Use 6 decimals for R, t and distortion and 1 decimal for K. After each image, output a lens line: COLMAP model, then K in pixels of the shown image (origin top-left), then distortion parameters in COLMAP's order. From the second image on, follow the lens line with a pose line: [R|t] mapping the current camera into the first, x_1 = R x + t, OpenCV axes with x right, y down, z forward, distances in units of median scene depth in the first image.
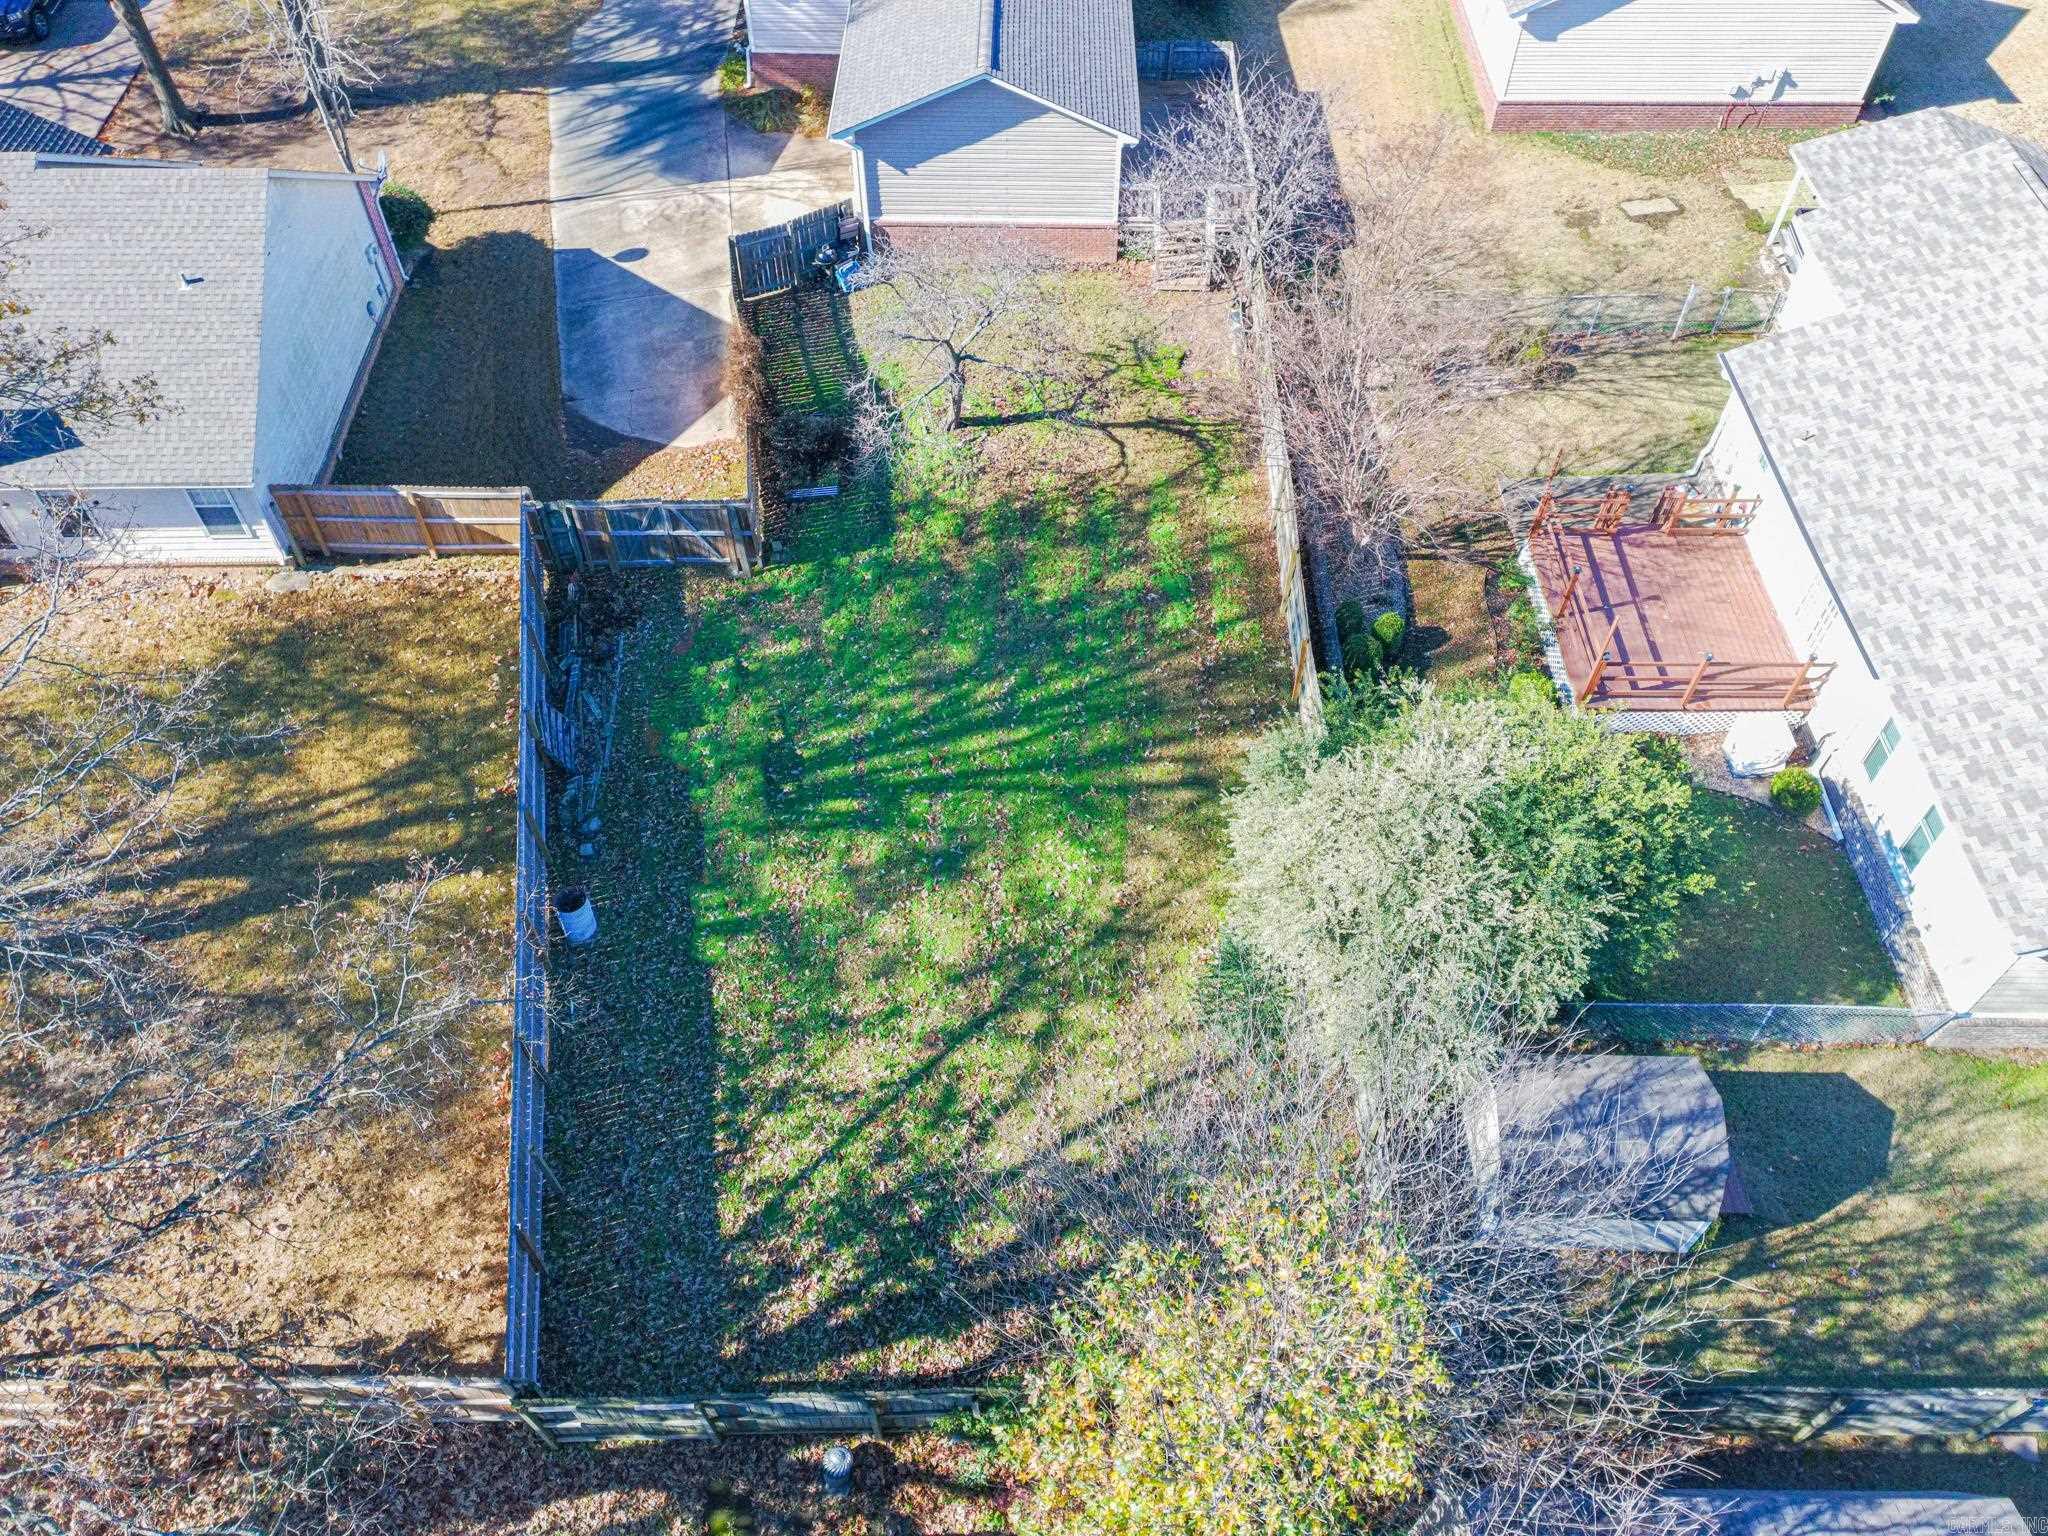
lens RADIAL K [[1450.4, 0, 1037.5], [0, 1450.4, 766.9], [0, 0, 1]] dist [0.053349, -0.029840]
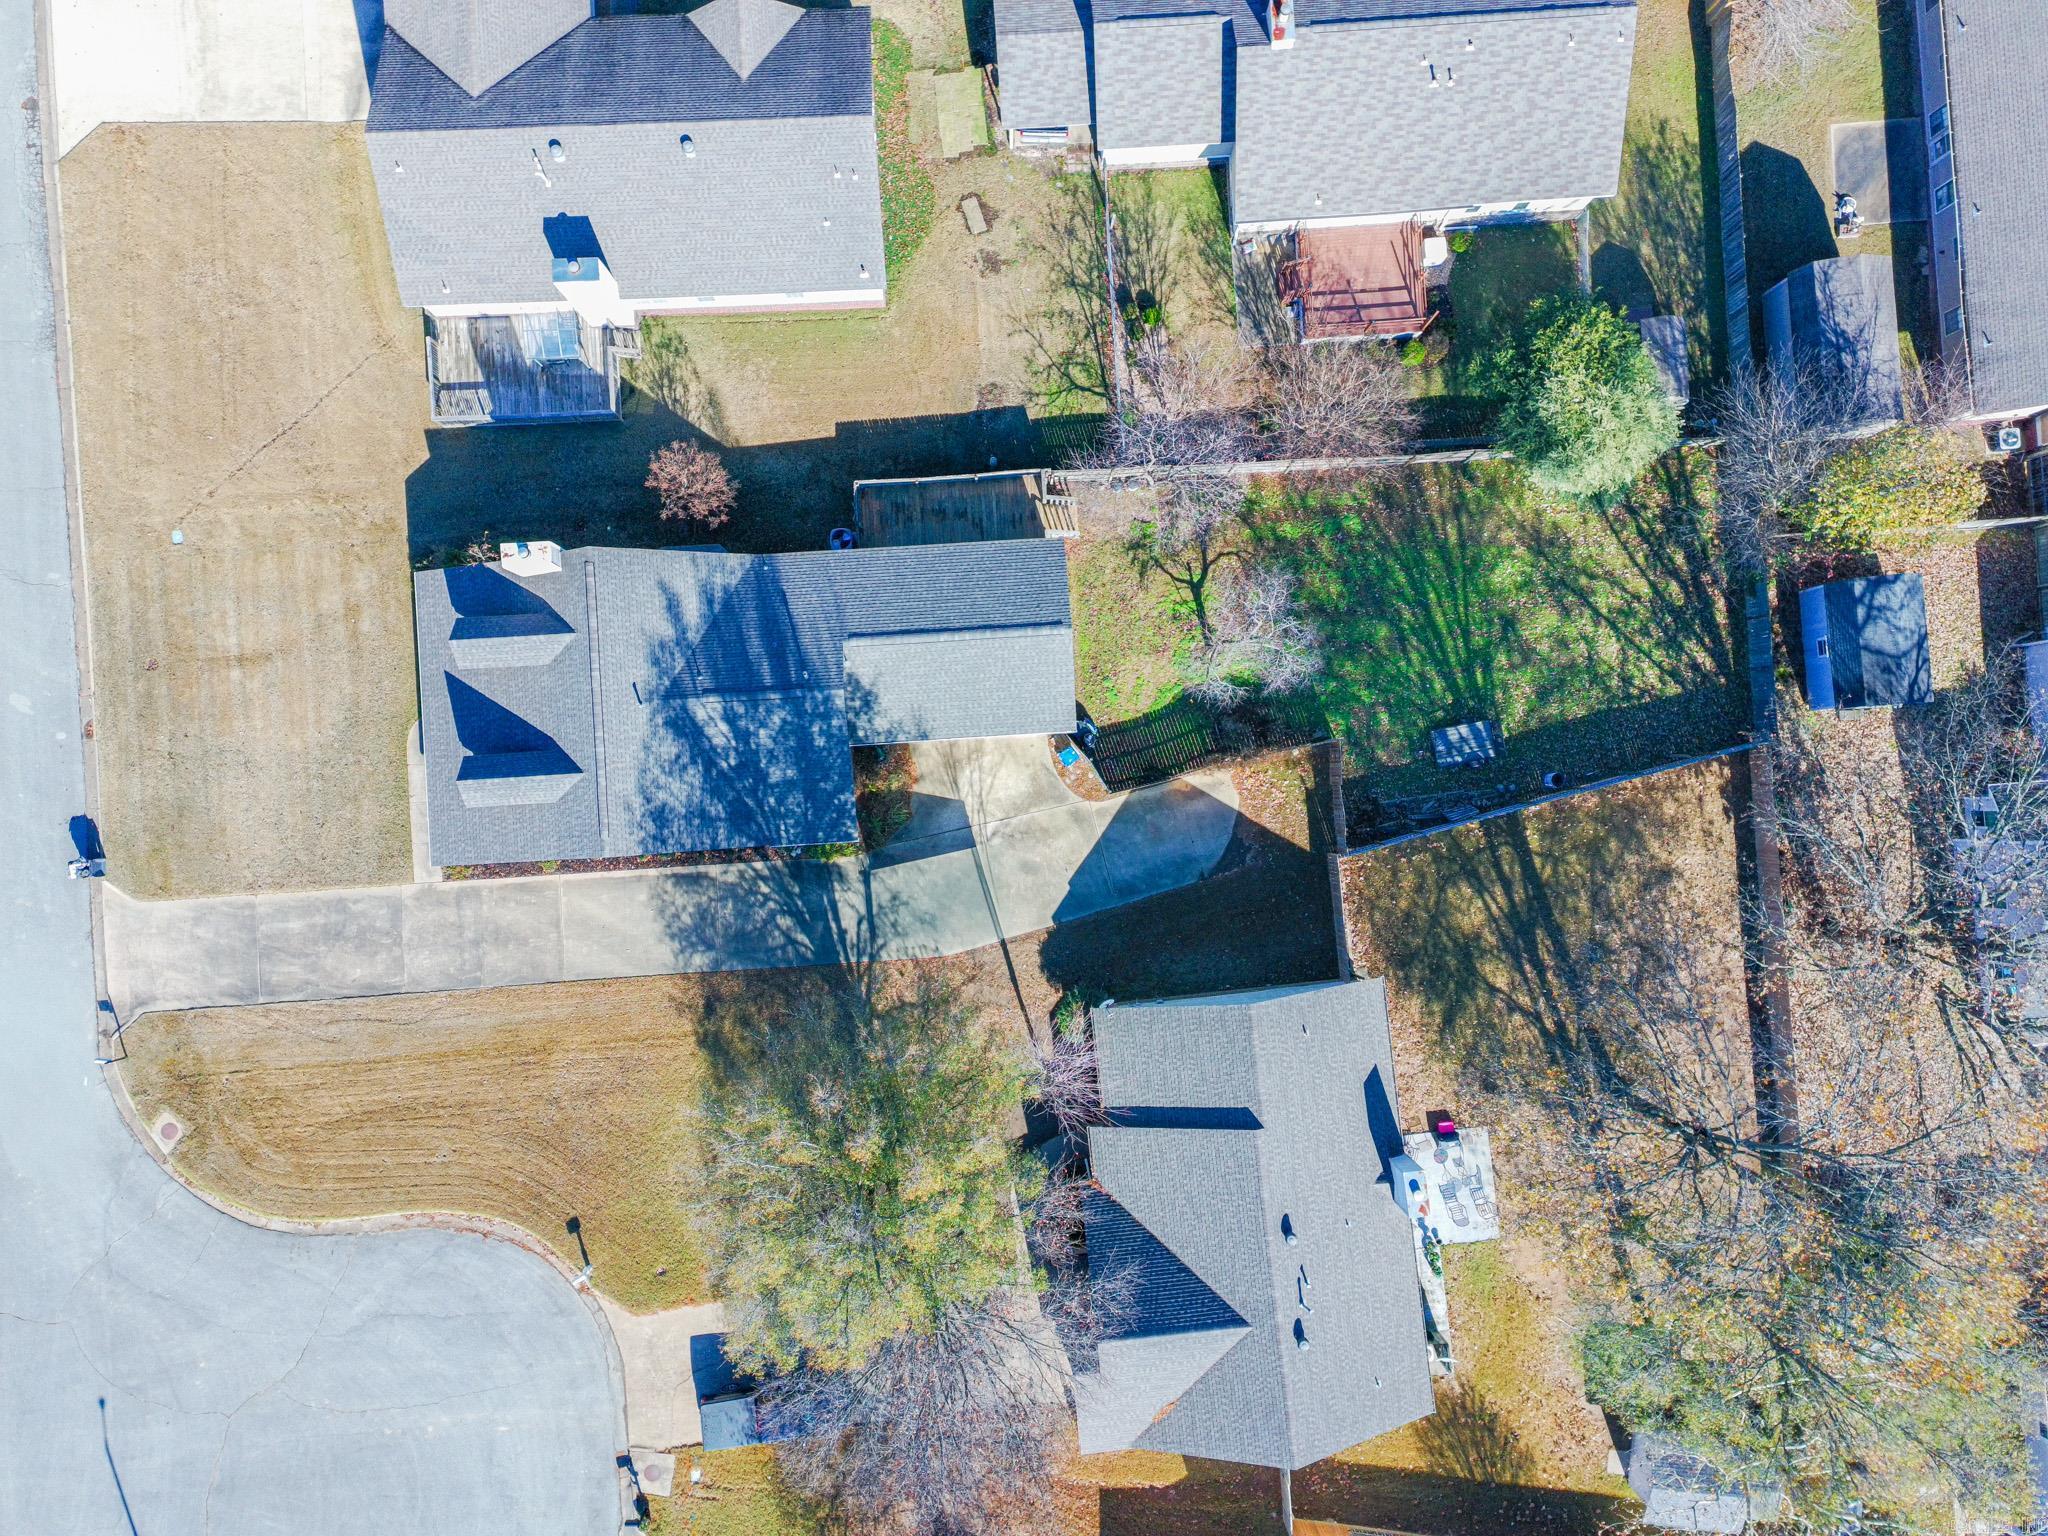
lens RADIAL K [[1450.4, 0, 1037.5], [0, 1450.4, 766.9], [0, 0, 1]] dist [0.053349, -0.029840]
pose [[-0.063051, -0.997977, 0.008114, -0.223016], [0.782452, -0.044384, 0.621127, -1.676936], [-0.619511, 0.045511, 0.783668, -0.264039]]
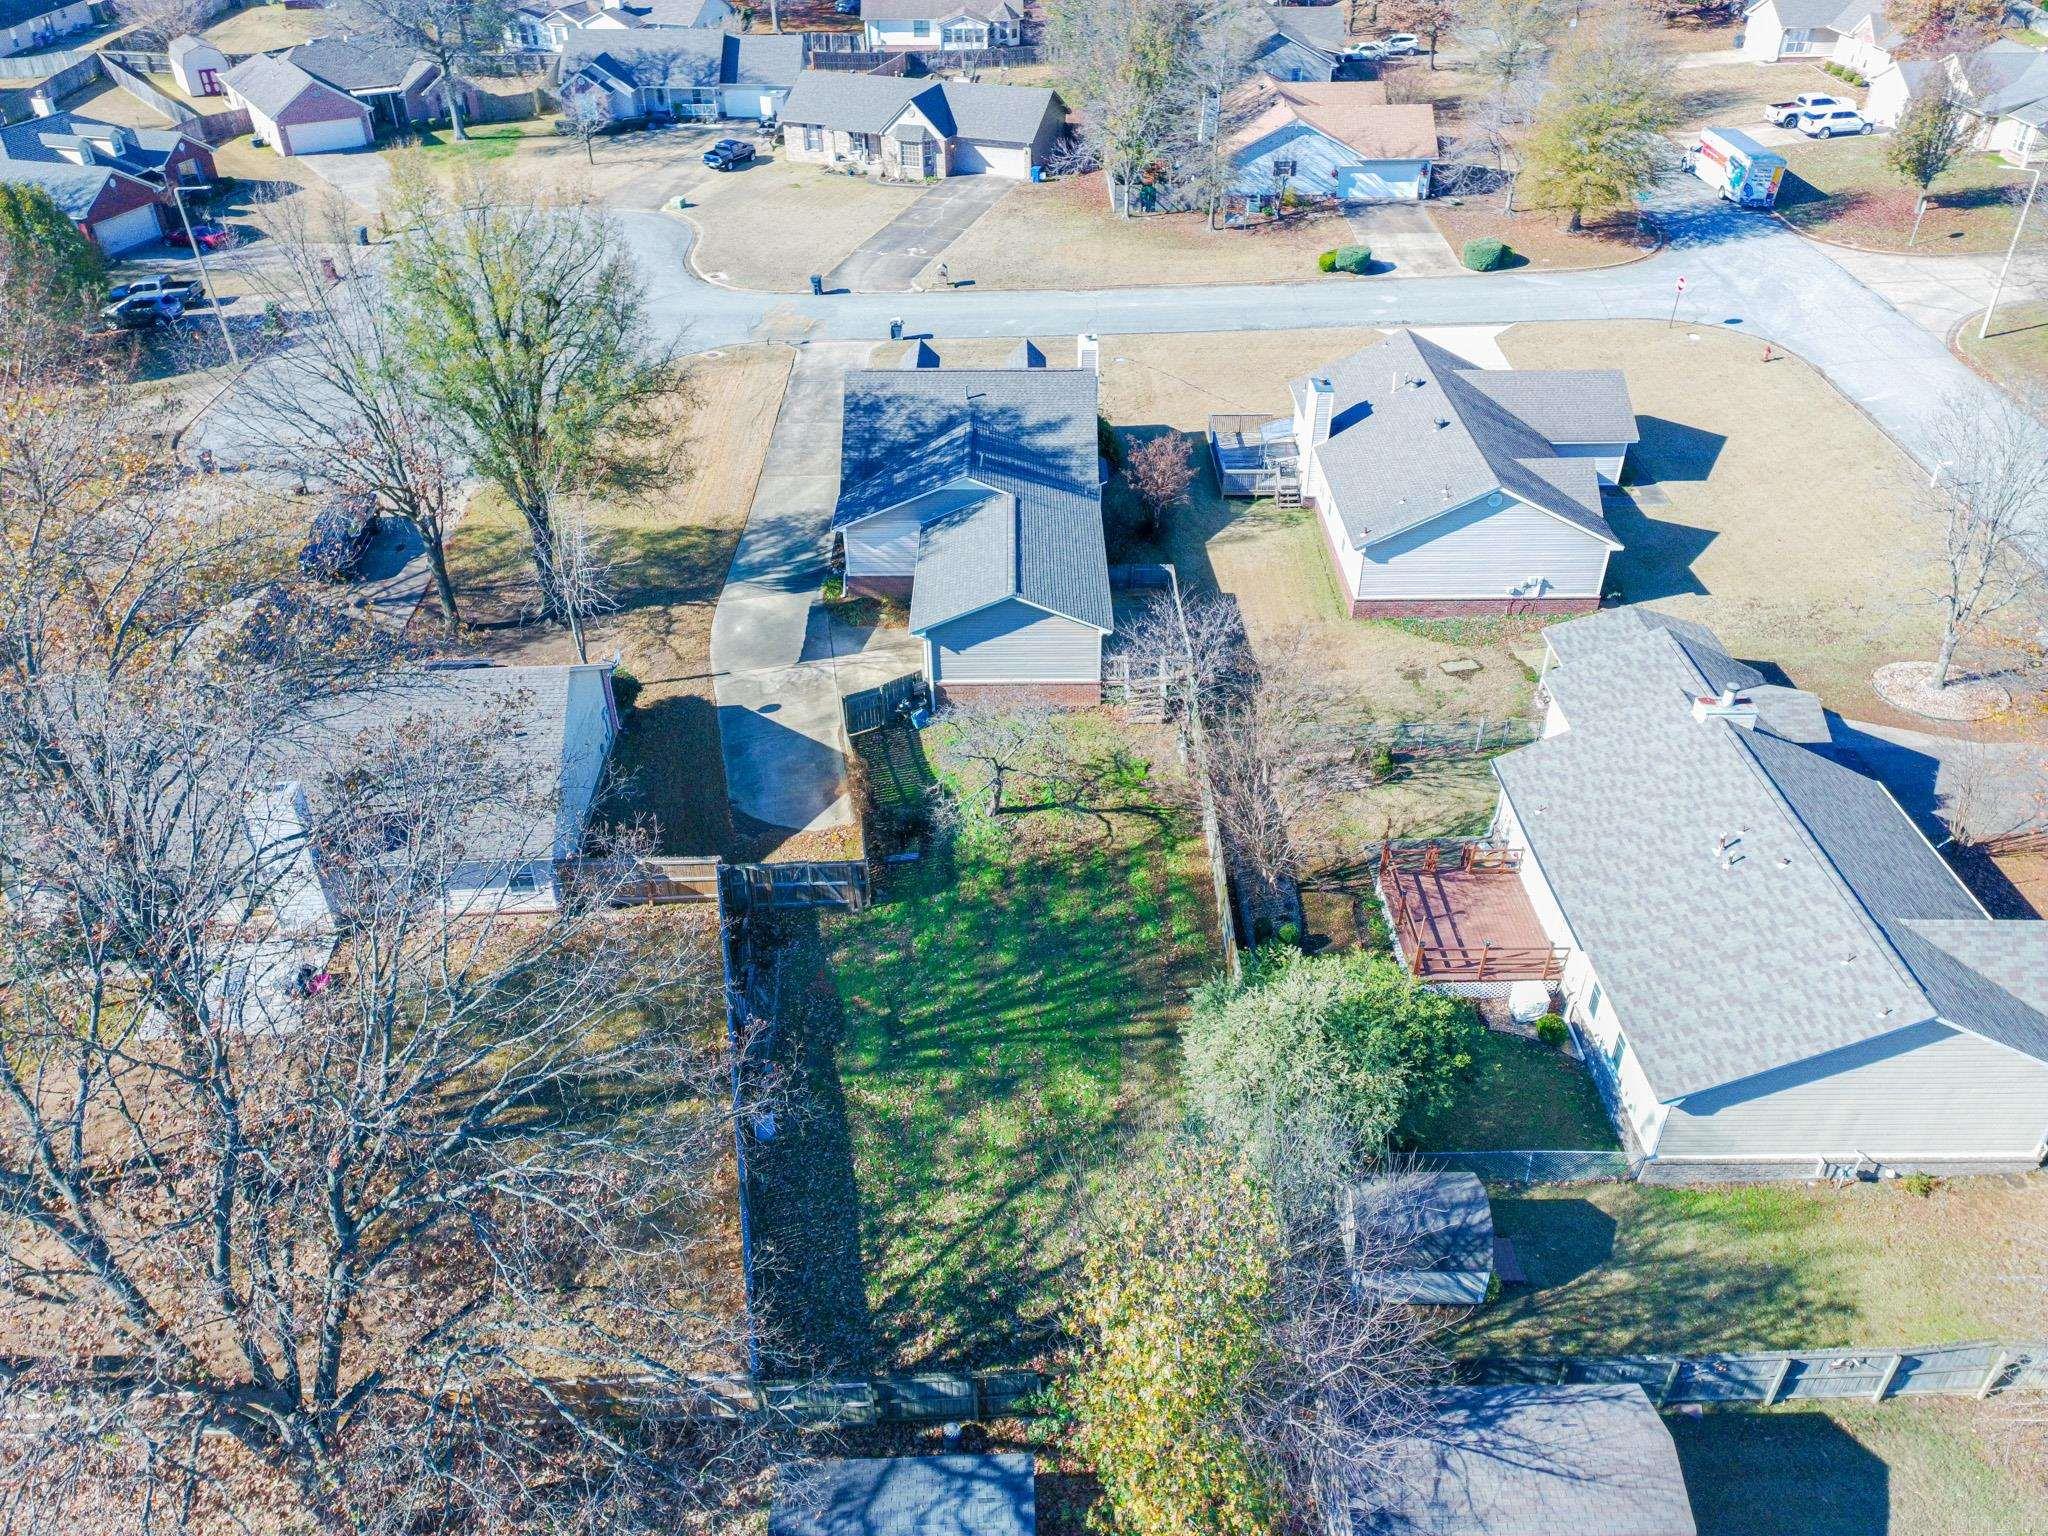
lens RADIAL K [[1450.4, 0, 1037.5], [0, 1450.4, 766.9], [0, 0, 1]] dist [0.053349, -0.029840]
pose [[0.999788, -0.018807, 0.008339, -0.028754], [0.020384, 0.960401, -0.277875, 0.149030], [-0.002783, 0.277986, 0.960581, -0.488982]]
